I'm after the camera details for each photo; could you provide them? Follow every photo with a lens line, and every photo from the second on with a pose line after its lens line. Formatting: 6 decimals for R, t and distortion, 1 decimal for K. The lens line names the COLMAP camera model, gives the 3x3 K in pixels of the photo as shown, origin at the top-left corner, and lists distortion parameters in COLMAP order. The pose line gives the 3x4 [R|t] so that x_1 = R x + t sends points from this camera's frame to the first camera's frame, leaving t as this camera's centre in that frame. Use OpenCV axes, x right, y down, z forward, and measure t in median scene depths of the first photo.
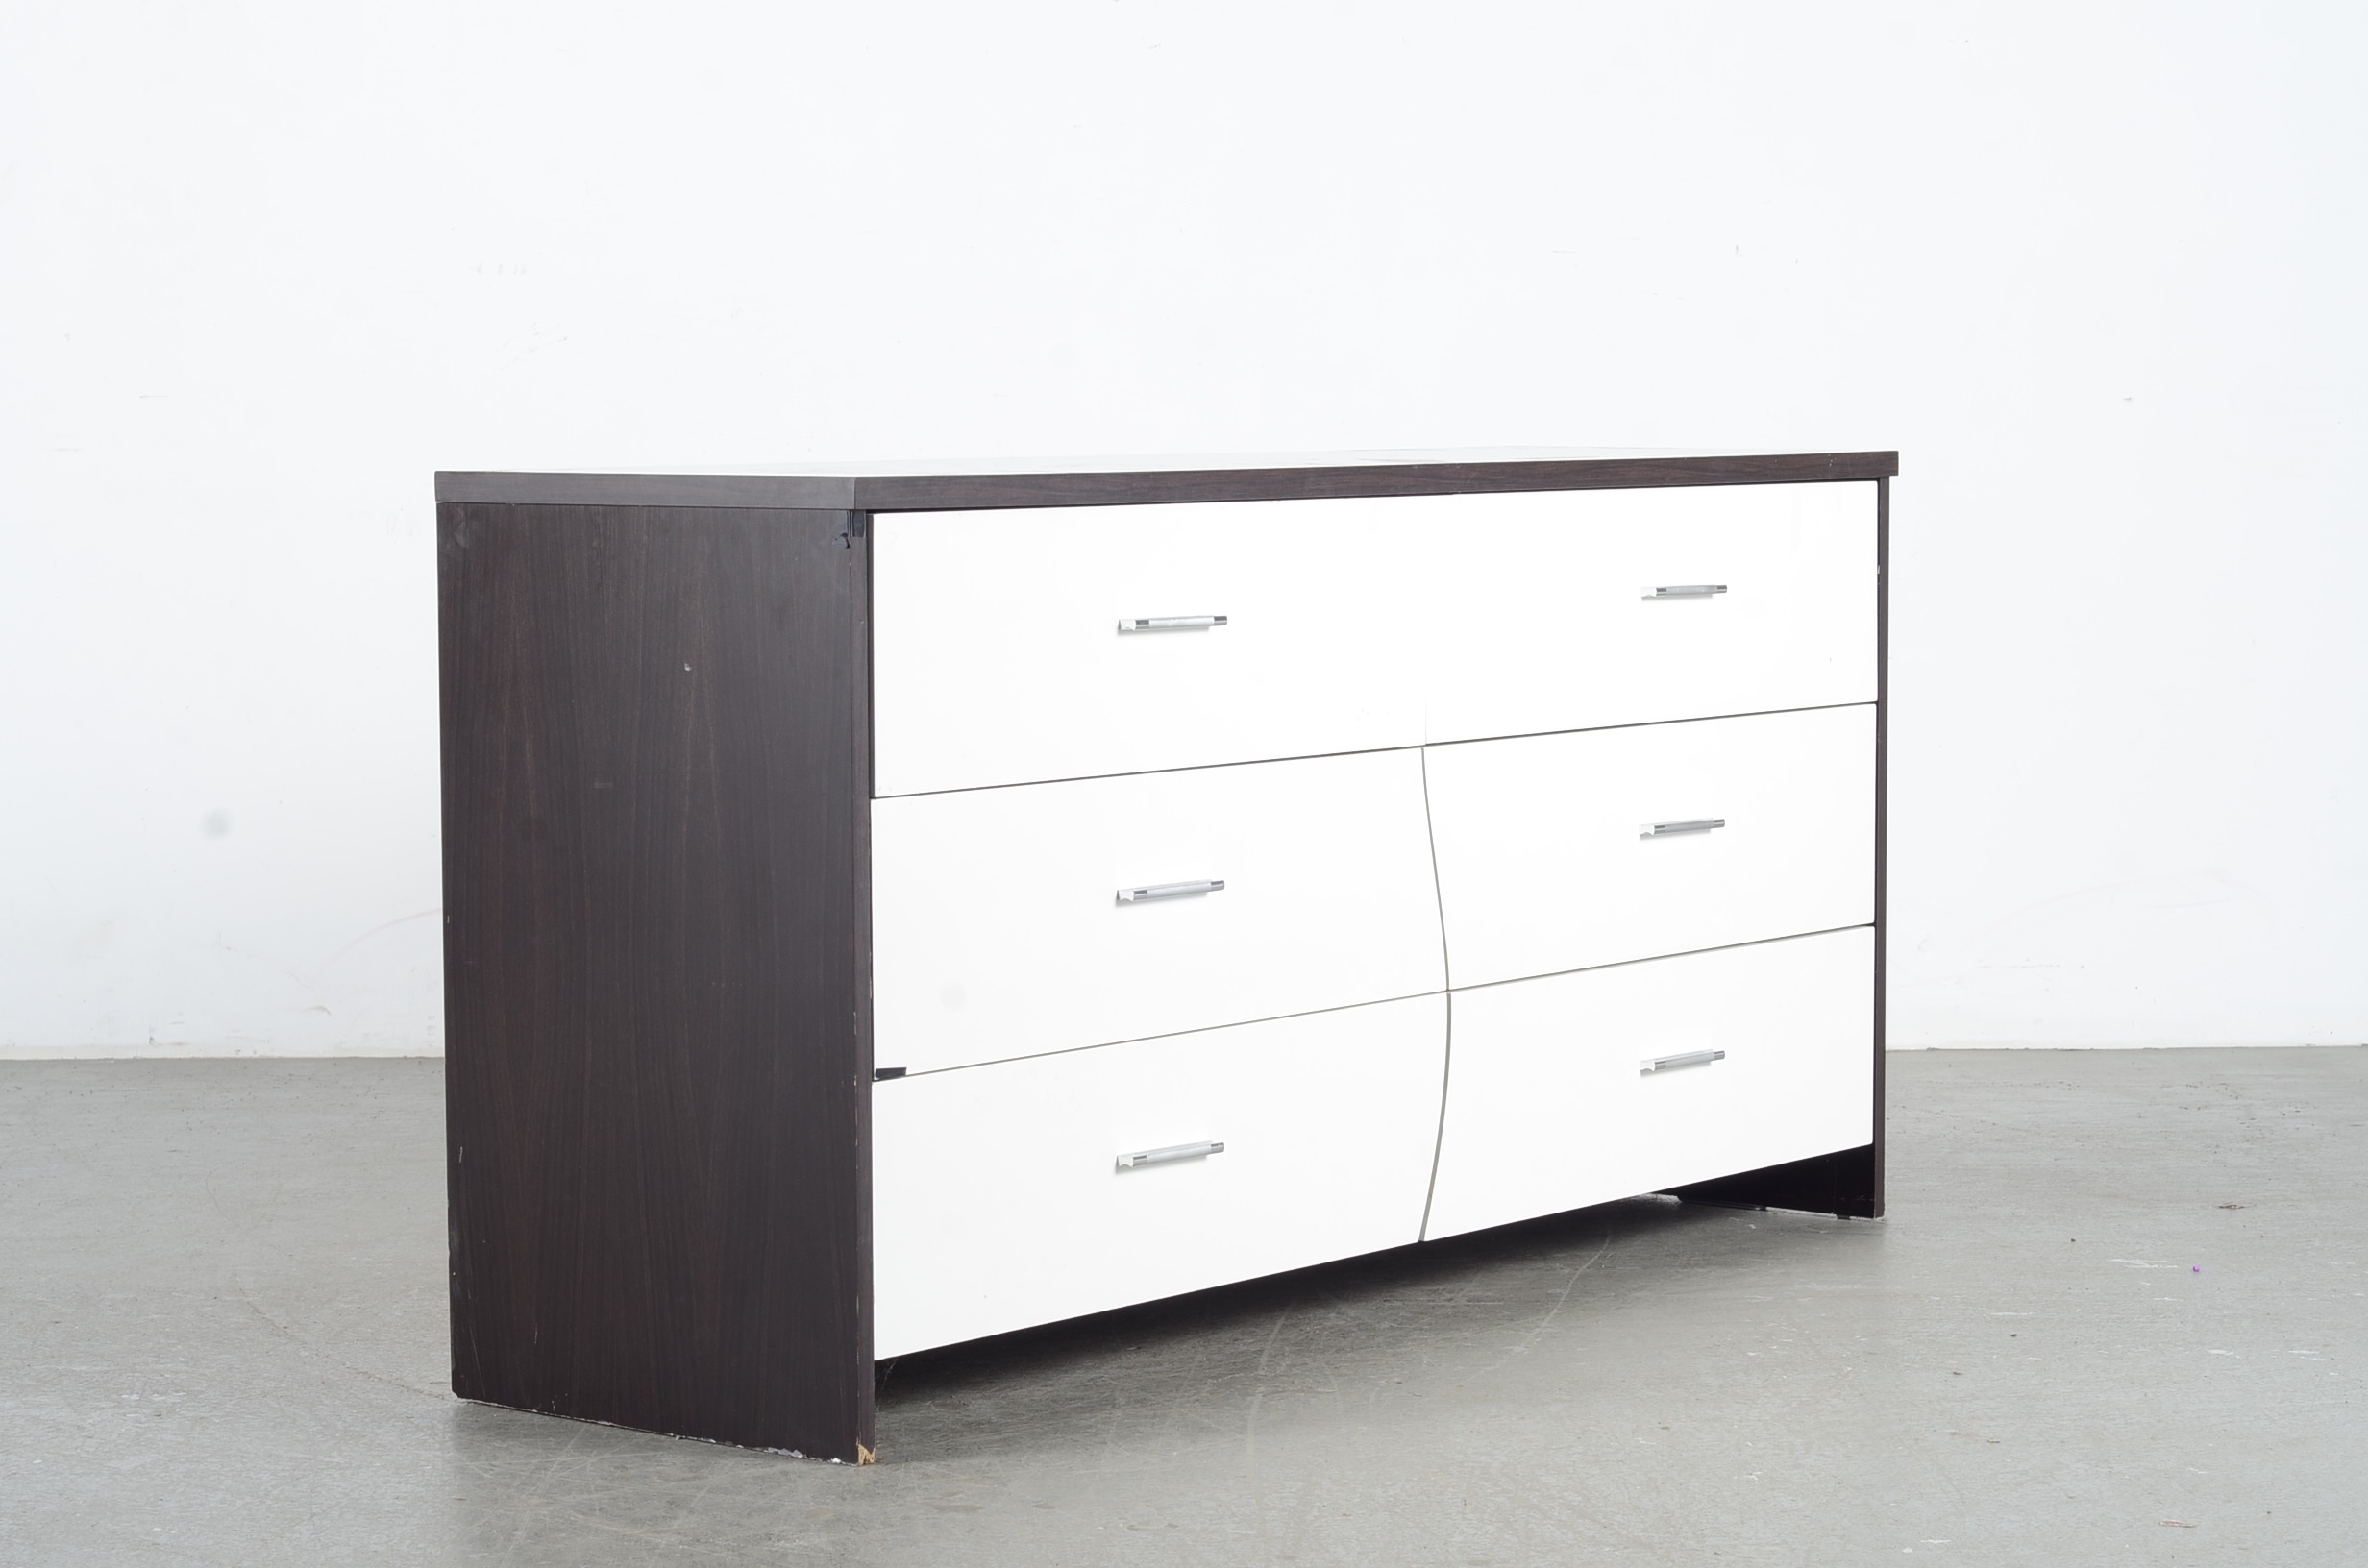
lens RADIAL K [[5219.1, 0, 1184.0], [0, 5219.1, 784.0], [0, 0, 1]] dist [-0.012470, -0.084280]
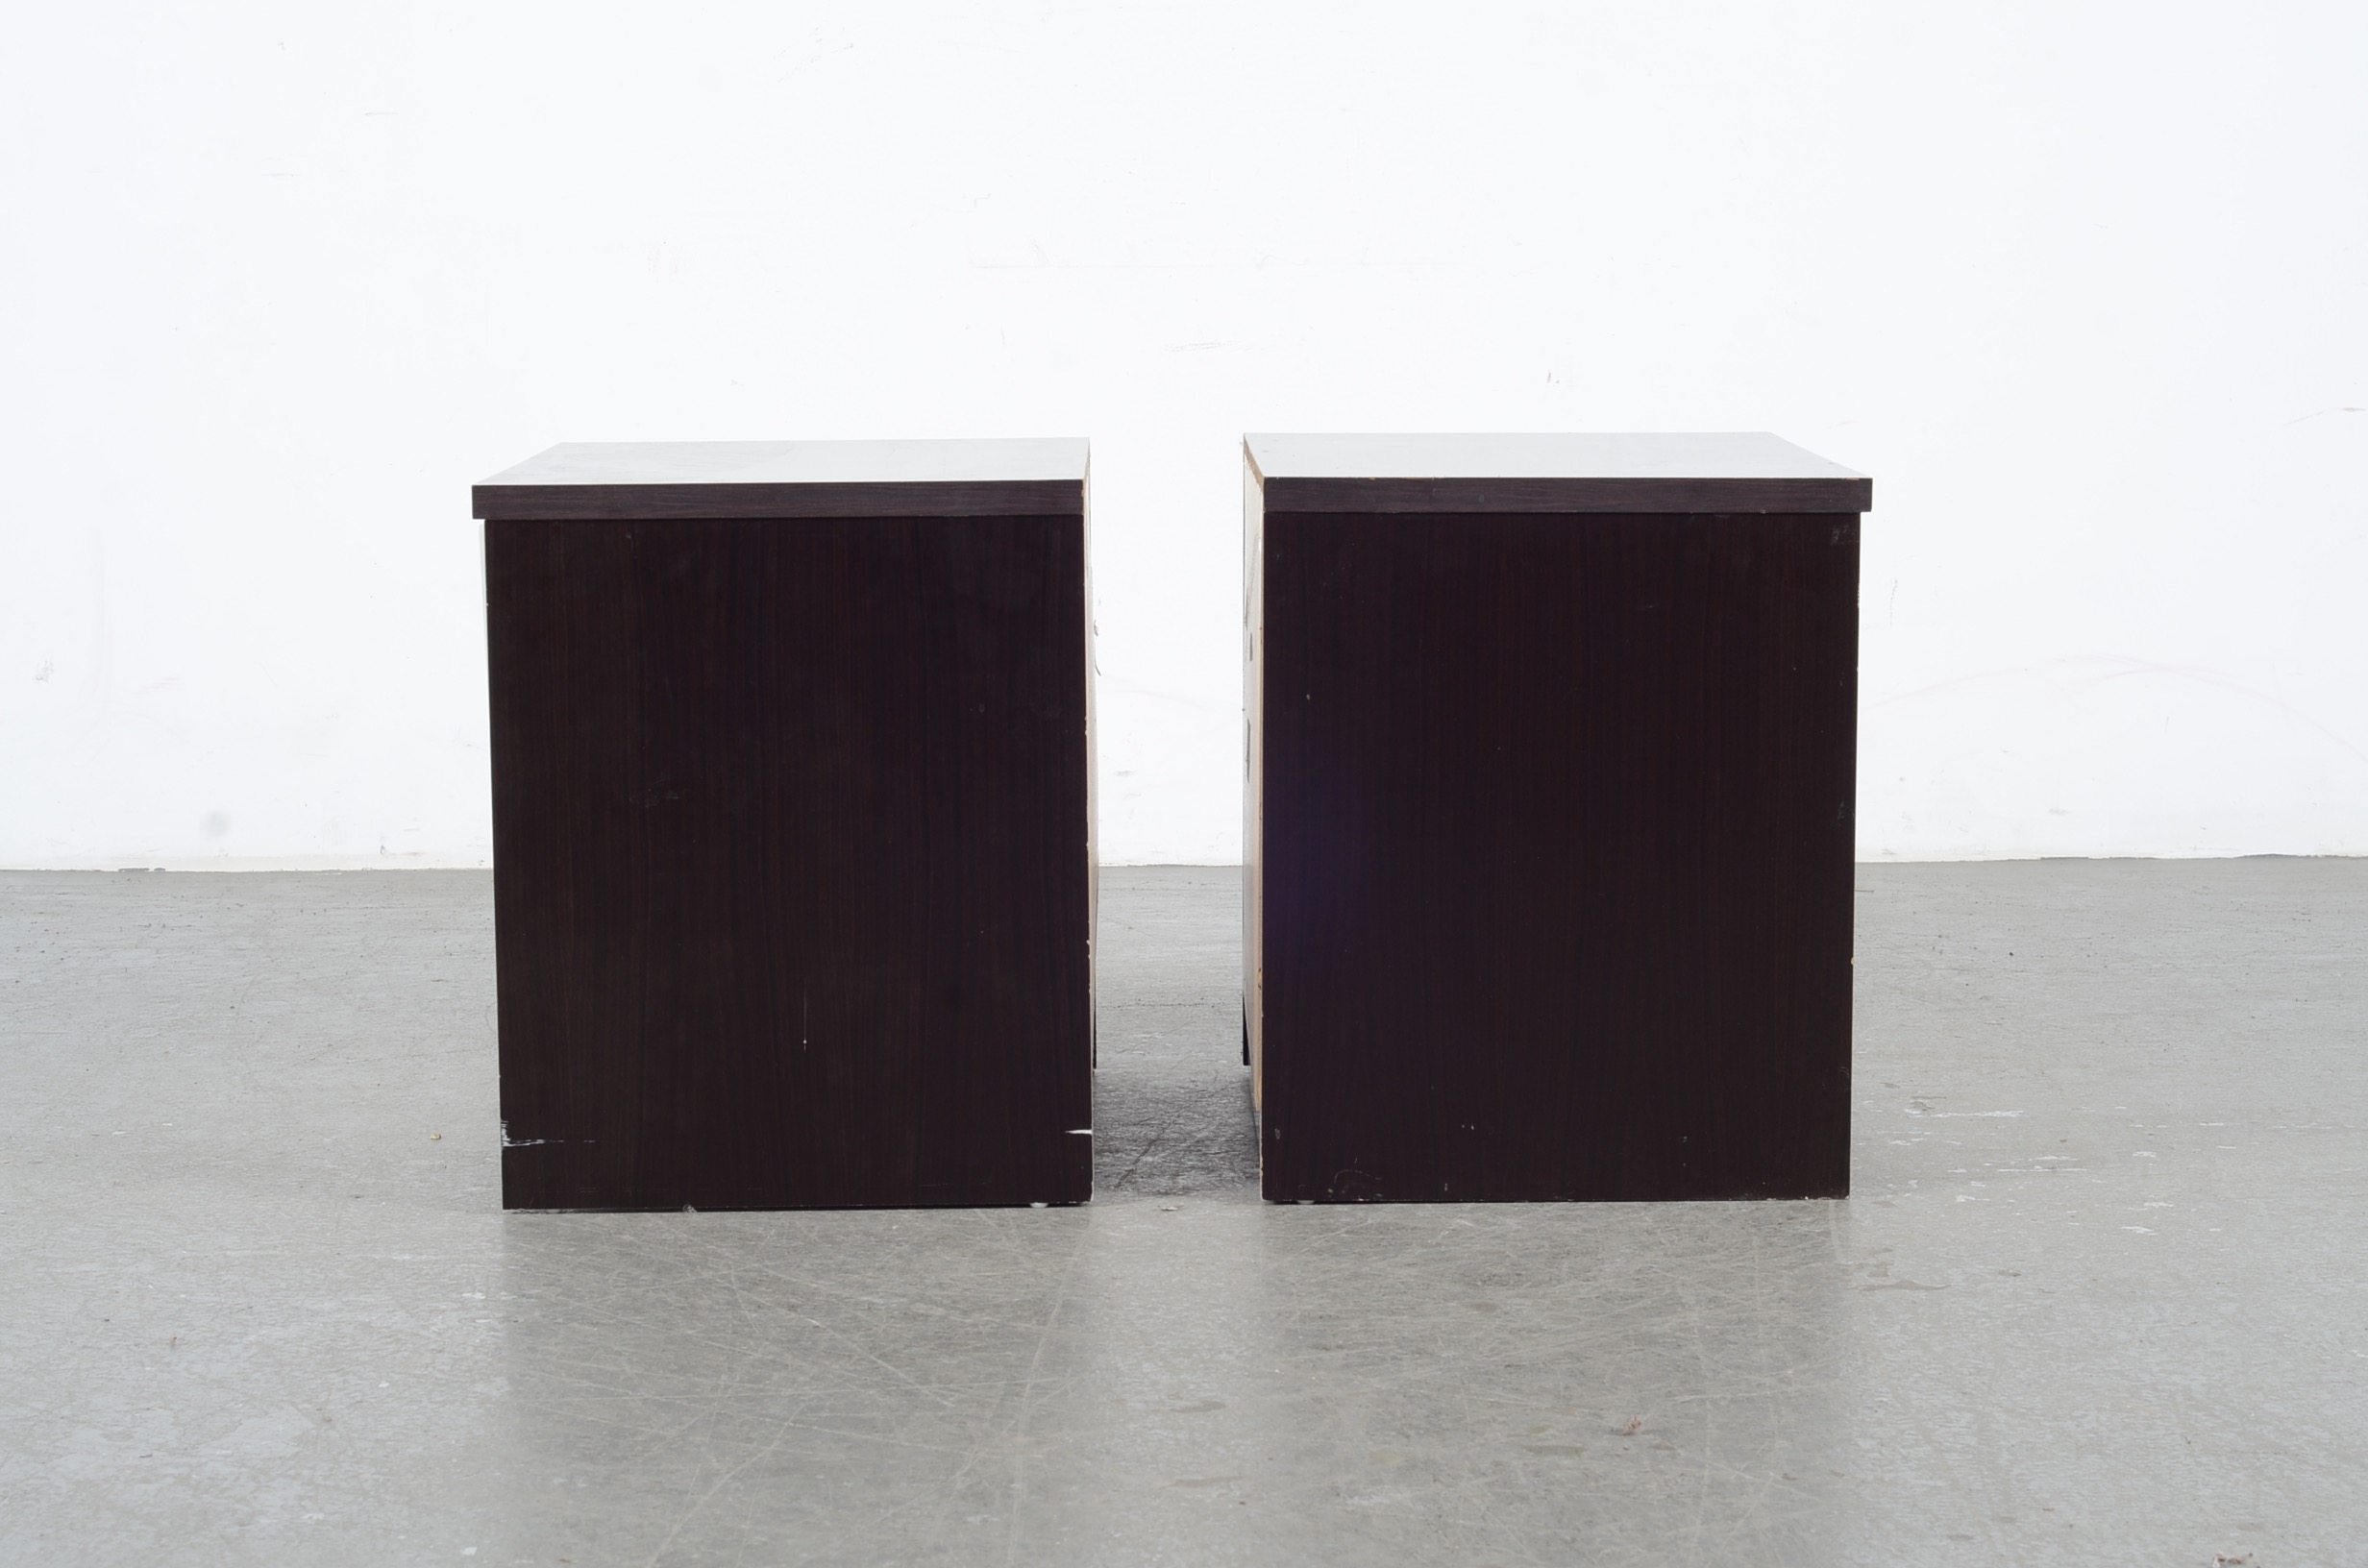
lens RADIAL K [[5219.1, 0, 1184.0], [0, 5219.1, 784.0], [0, 0, 1]] dist [-0.012470, -0.084280]
pose [[0.999969, -0.002023, -0.007621, -0.090444], [0.002332, 0.999165, 0.040784, 0.004200], [0.007533, -0.040800, 0.999139, 0.198535]]
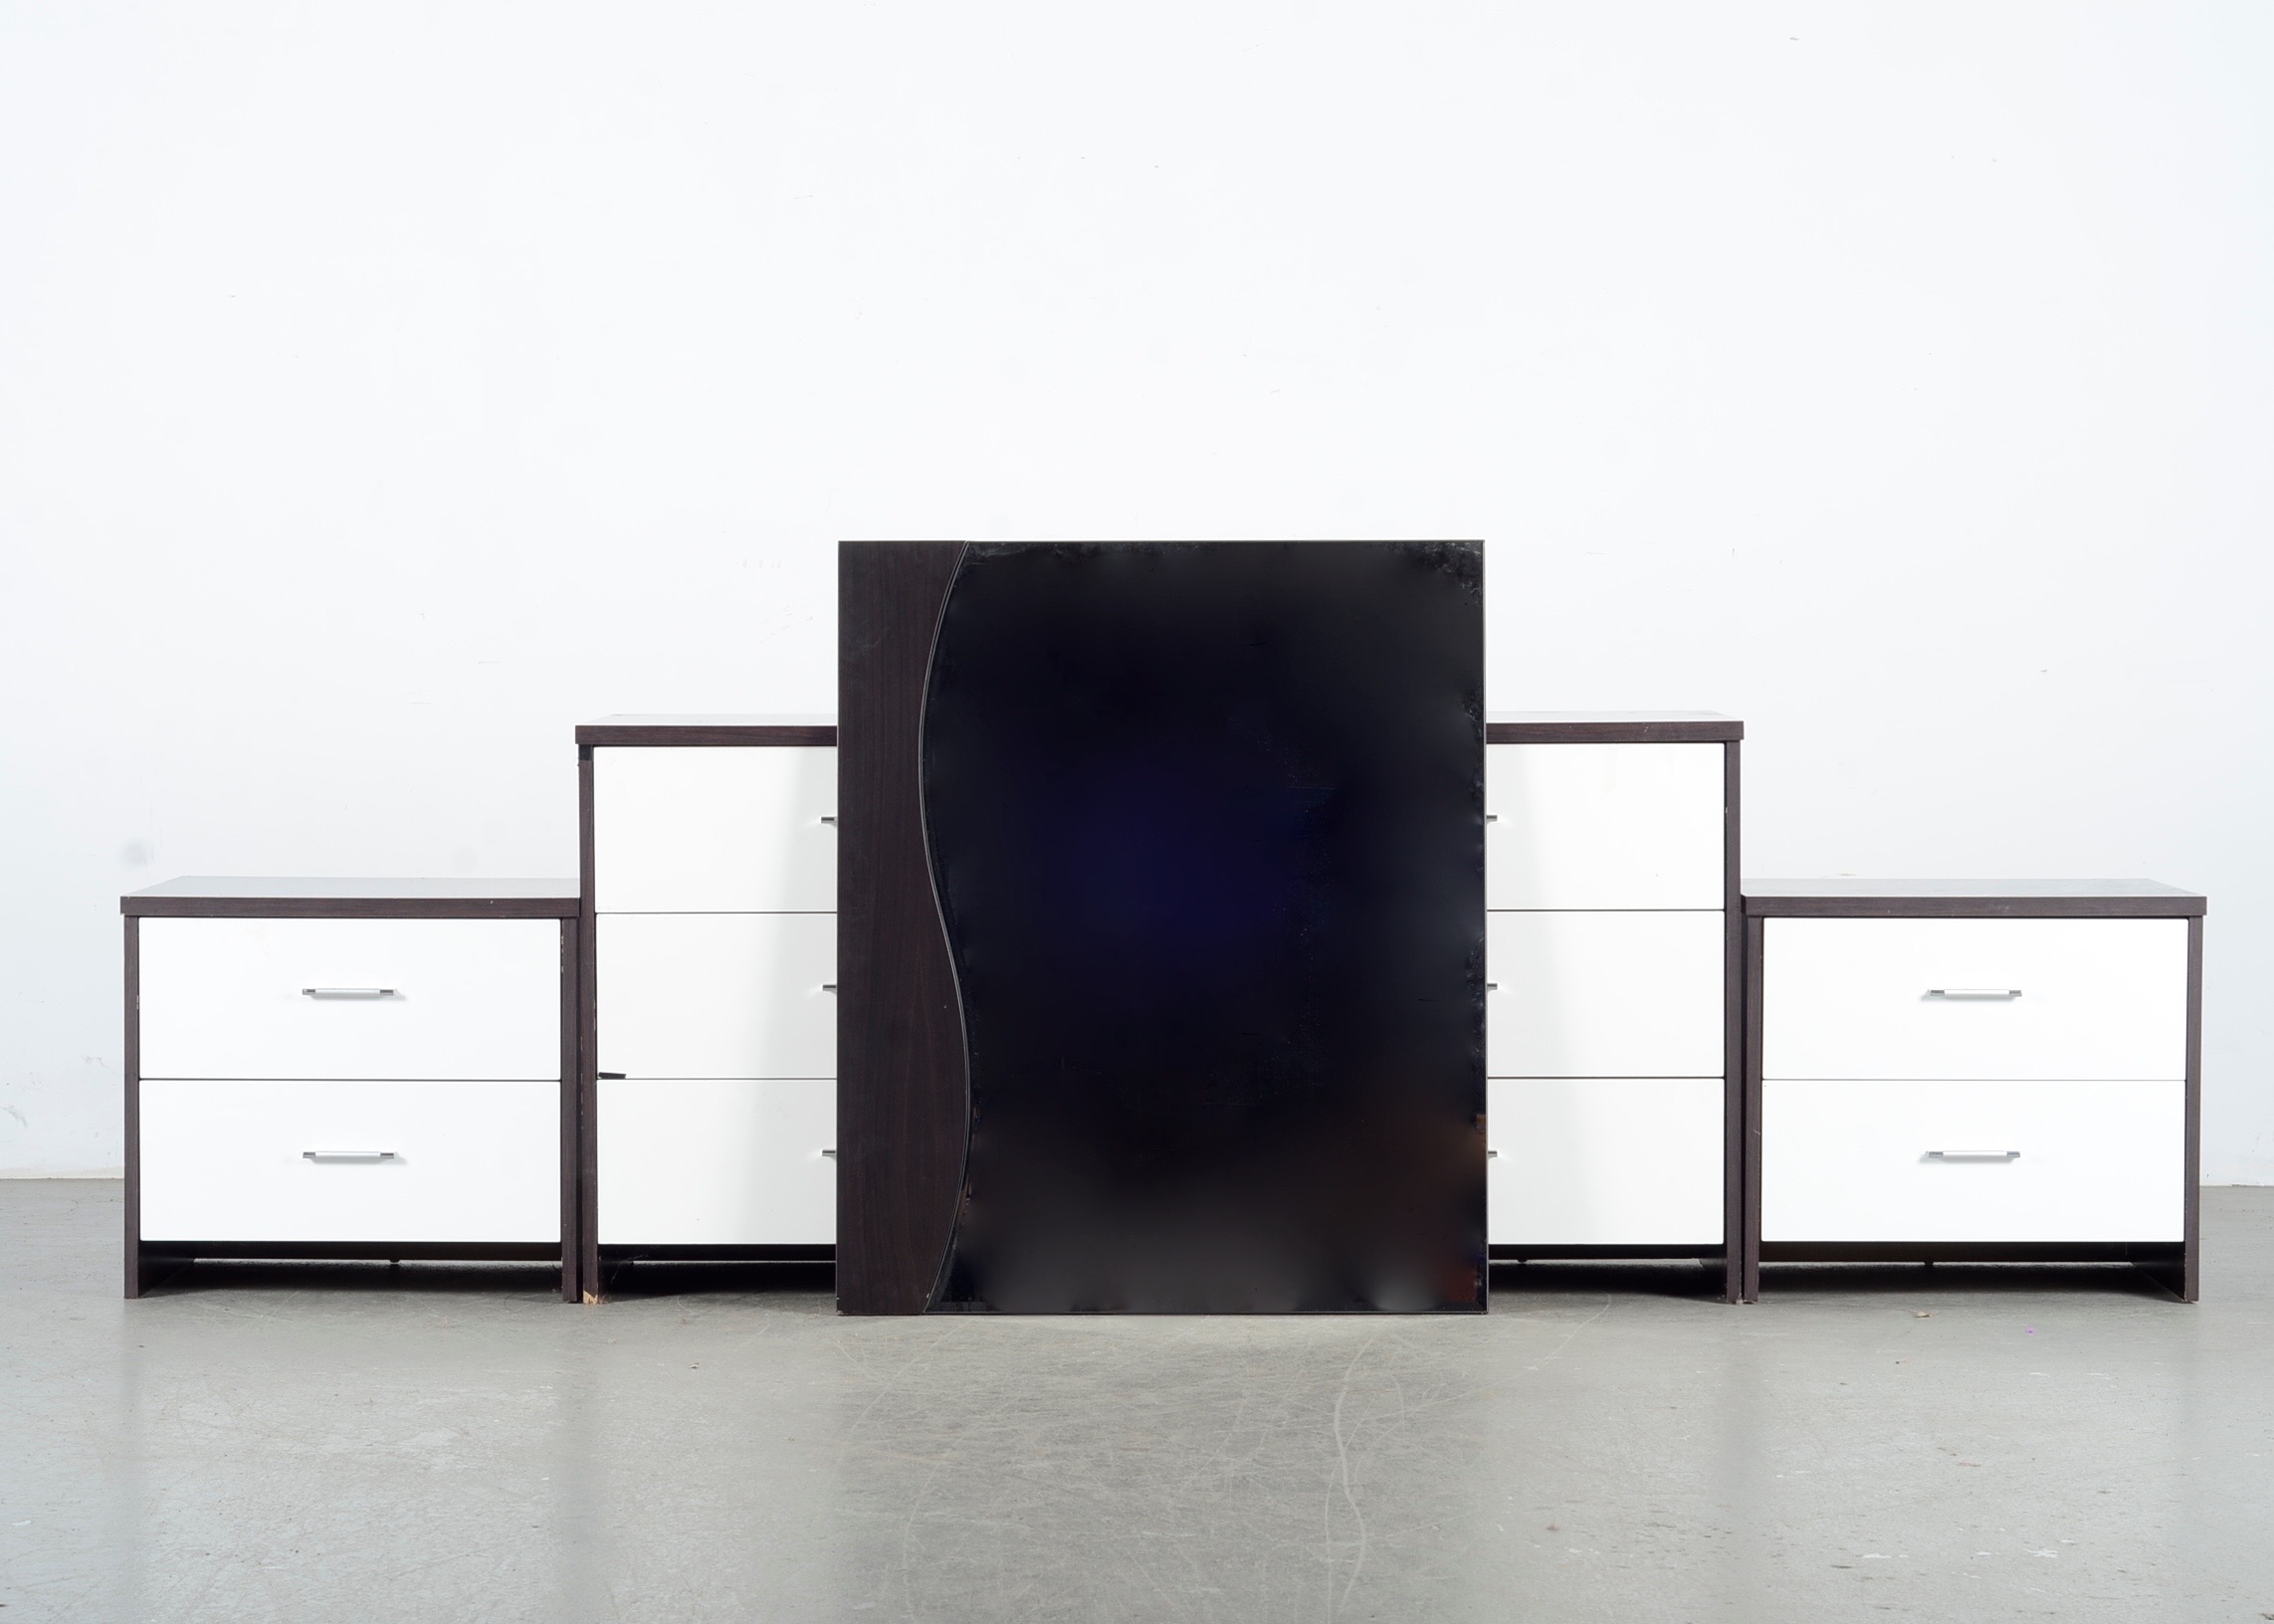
lens RADIAL K [[5403.6, 0, 1137.0], [0, 5403.6, 812.0], [0, 0, 1]] dist [-0.022480, -0.029967]
pose [[0.999524, 0.005533, -0.030354, 0.002006], [-0.006624, 0.999330, -0.035983, 0.014199], [0.030135, 0.036167, 0.998891, -0.501317]]
